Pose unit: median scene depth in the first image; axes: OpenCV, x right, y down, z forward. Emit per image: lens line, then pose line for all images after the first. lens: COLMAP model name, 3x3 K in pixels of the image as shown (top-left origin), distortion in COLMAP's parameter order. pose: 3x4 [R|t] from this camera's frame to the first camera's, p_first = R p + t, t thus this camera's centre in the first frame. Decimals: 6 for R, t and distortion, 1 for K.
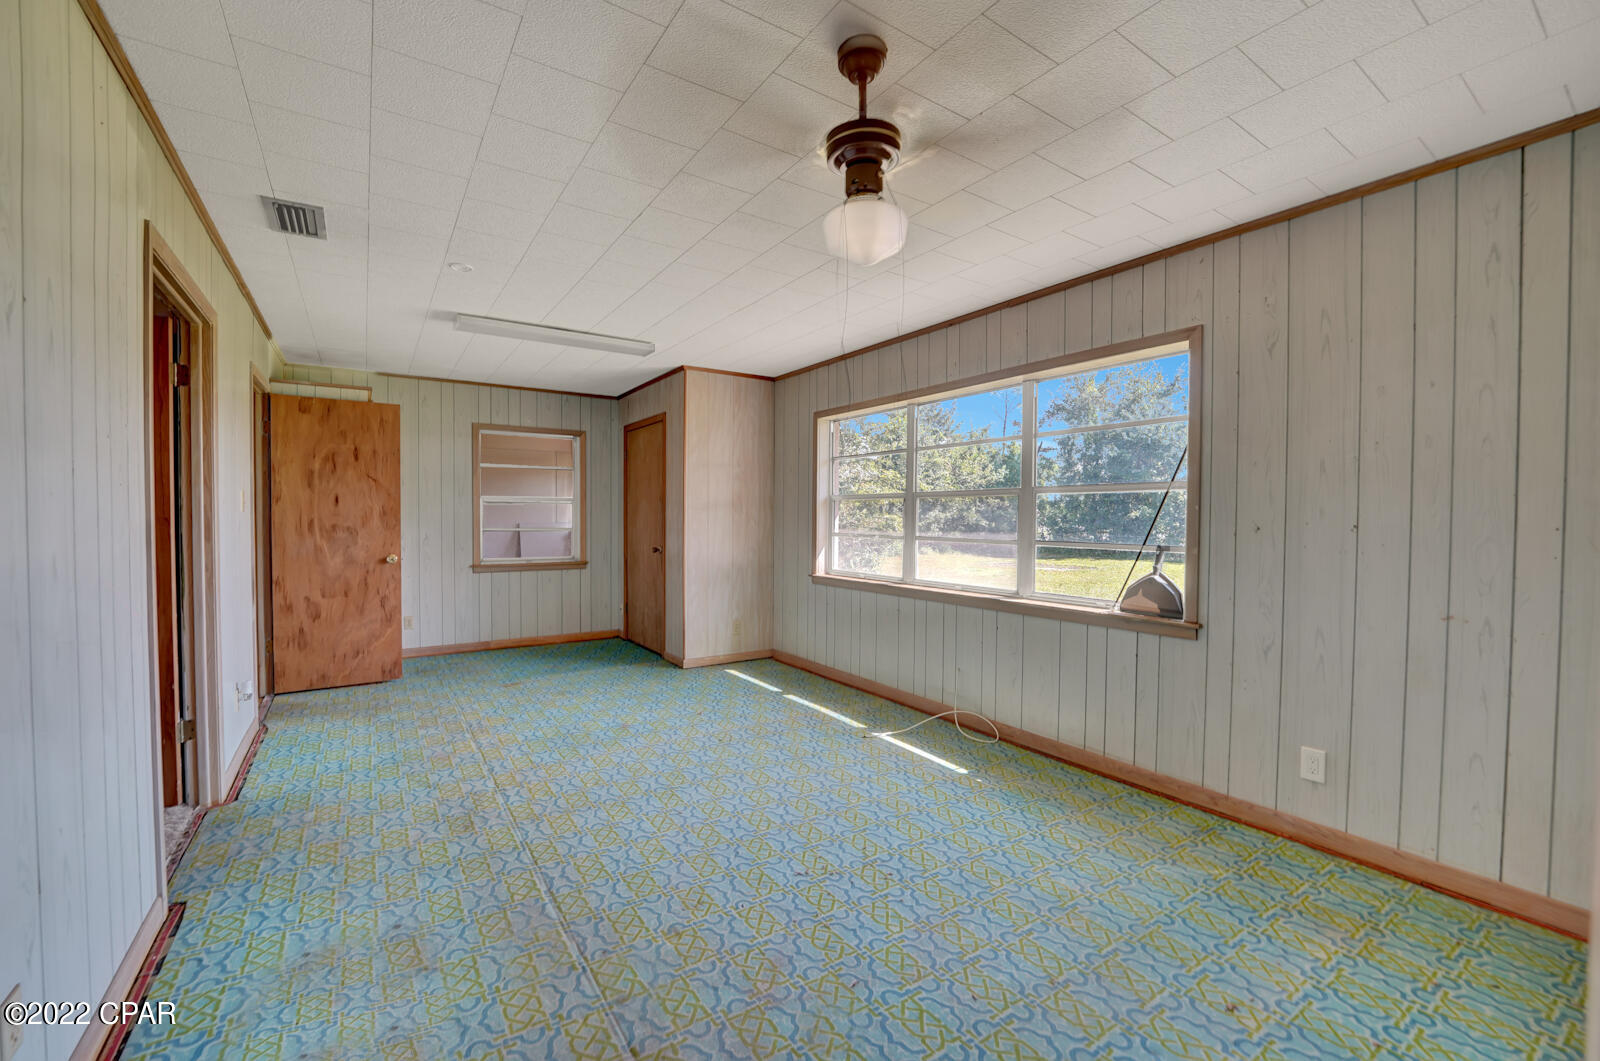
lens RADIAL K [[651.8, 0, 800.4], [0, 651.8, 532.5], [0, 0, 1]] dist [-0.027927, 0.001896]
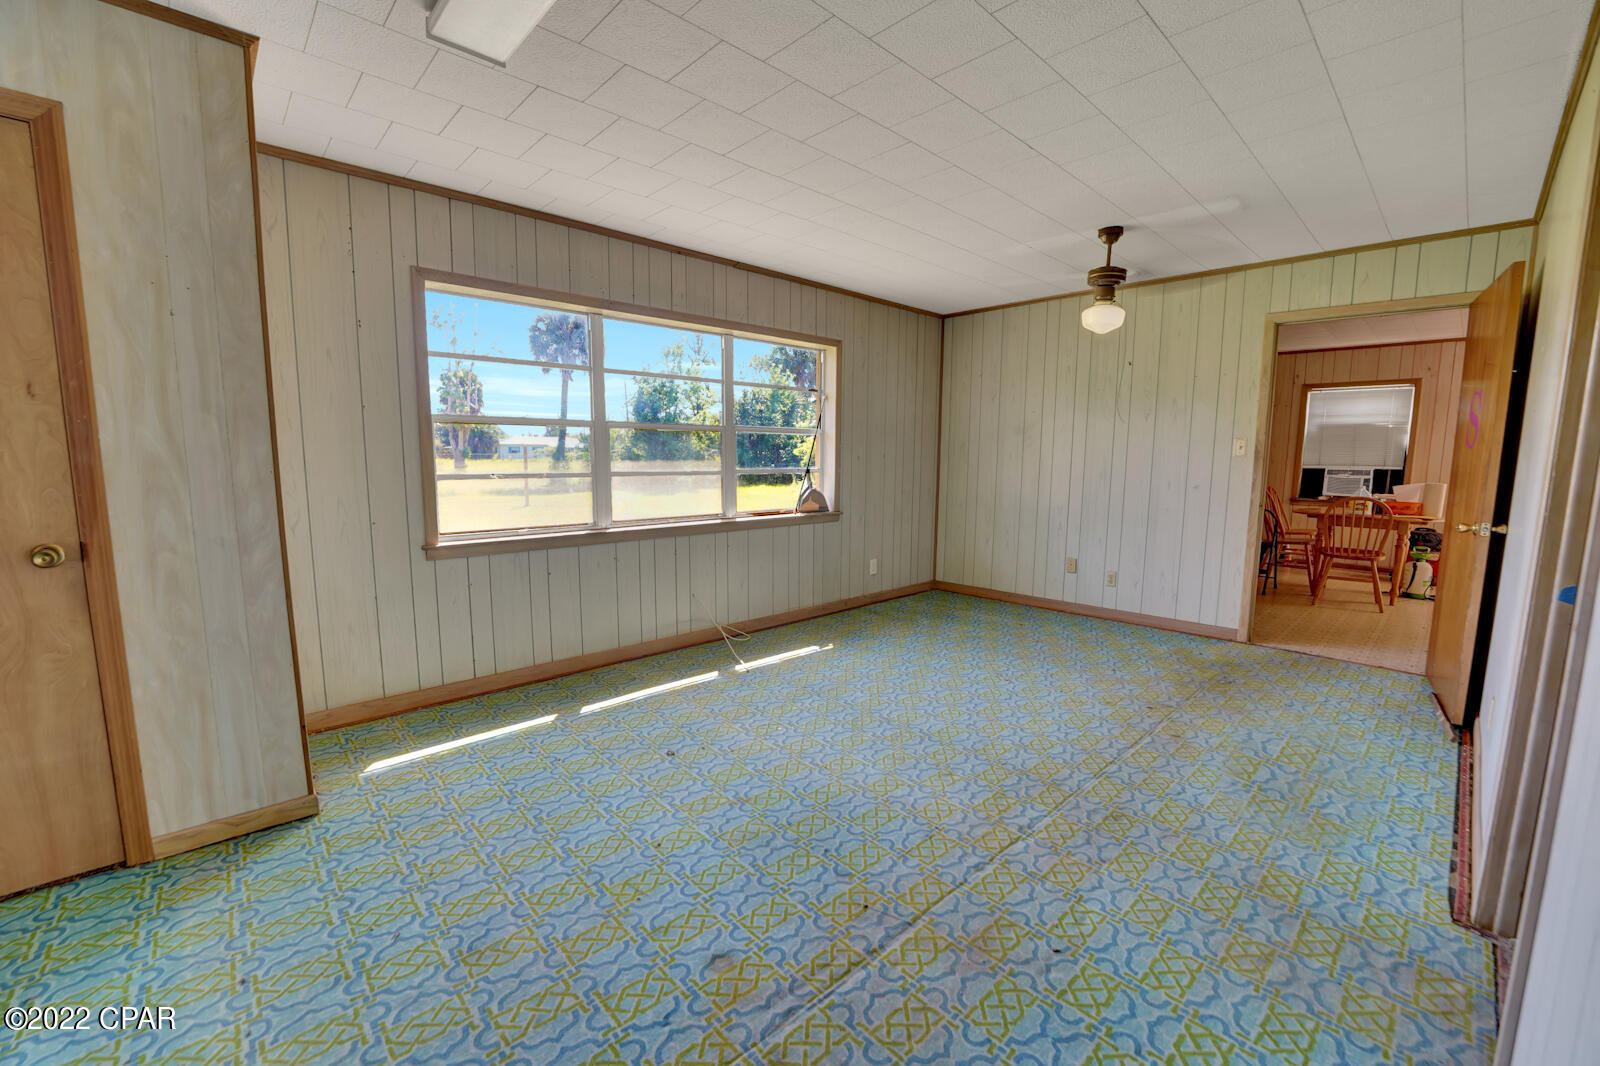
lens RADIAL K [[651.1, 0, 792.4], [0, 651.1, 535.8], [0, 0, 1]] dist [-0.026778, 0.002399]
pose [[-0.157969, -0.128665, 0.979026, -1.055485], [0.019303, 0.990883, 0.133337, -0.030613], [-0.987255, 0.039961, -0.154045, 1.312021]]
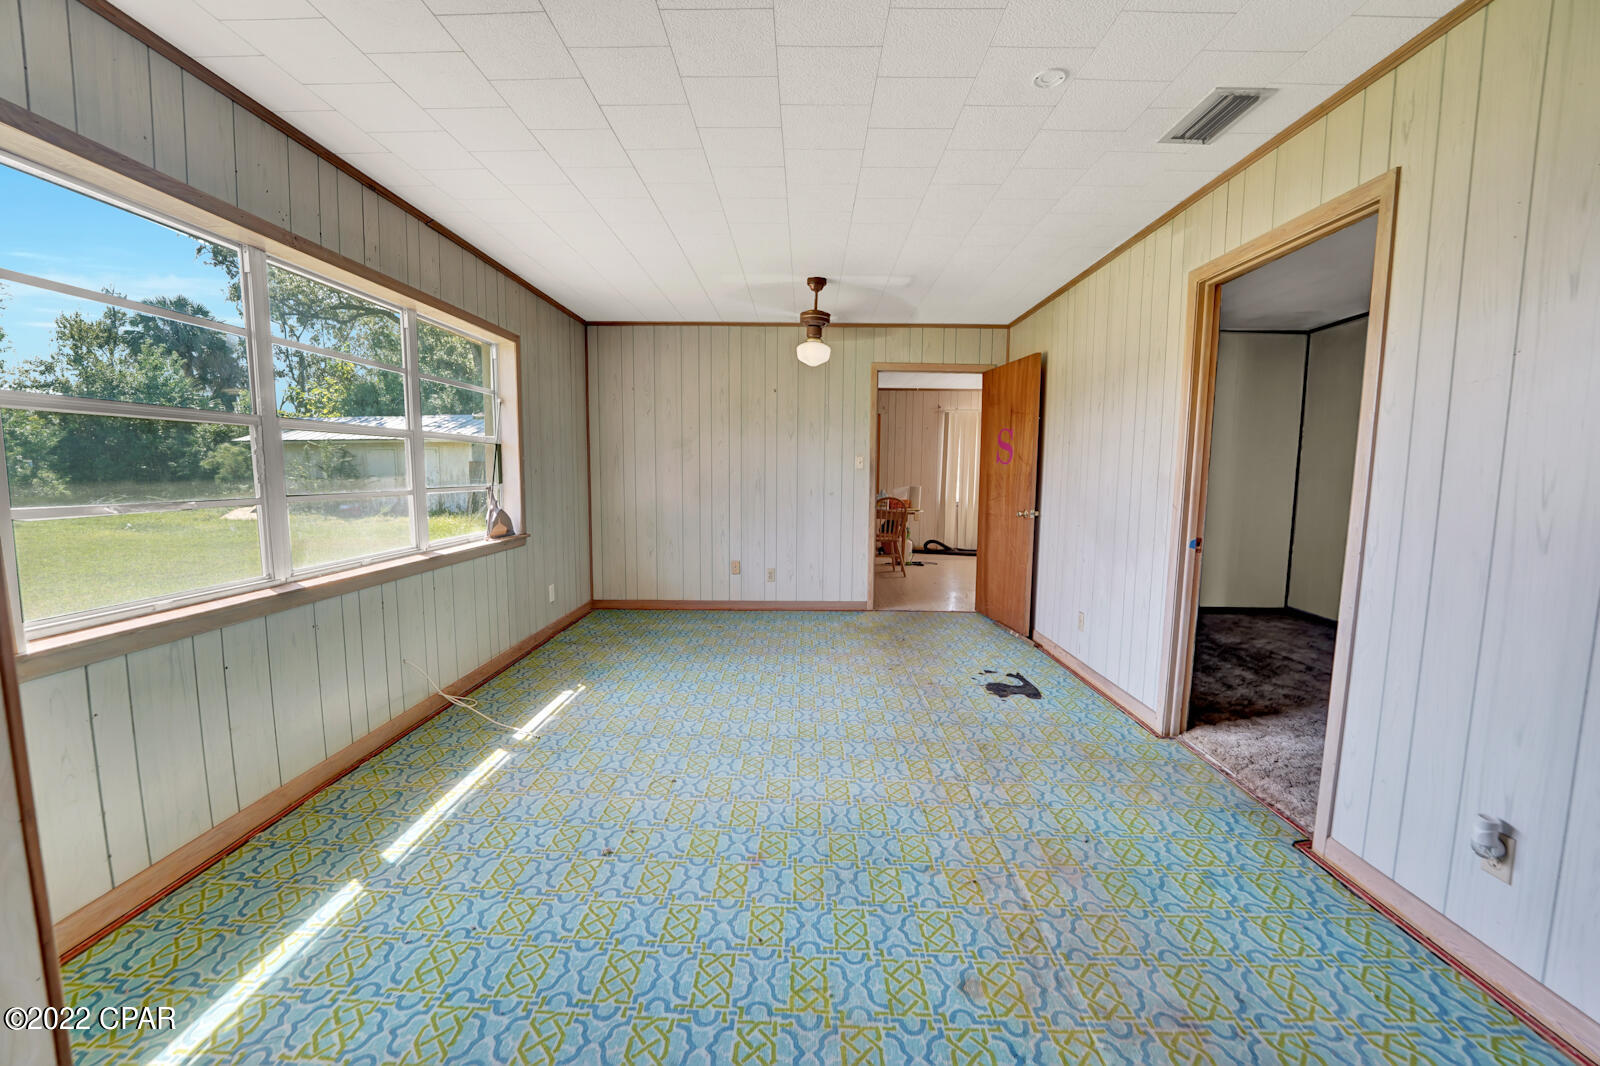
lens RADIAL K [[651.1, 0, 792.8], [0, 651.1, 539.1], [0, 0, 1]] dist [-0.026778, 0.002399]
pose [[-0.816833, -0.072680, 0.572277, -0.734851], [0.003203, 0.991445, 0.130485, -0.041229], [-0.576865, 0.108417, -0.809613, 1.754153]]
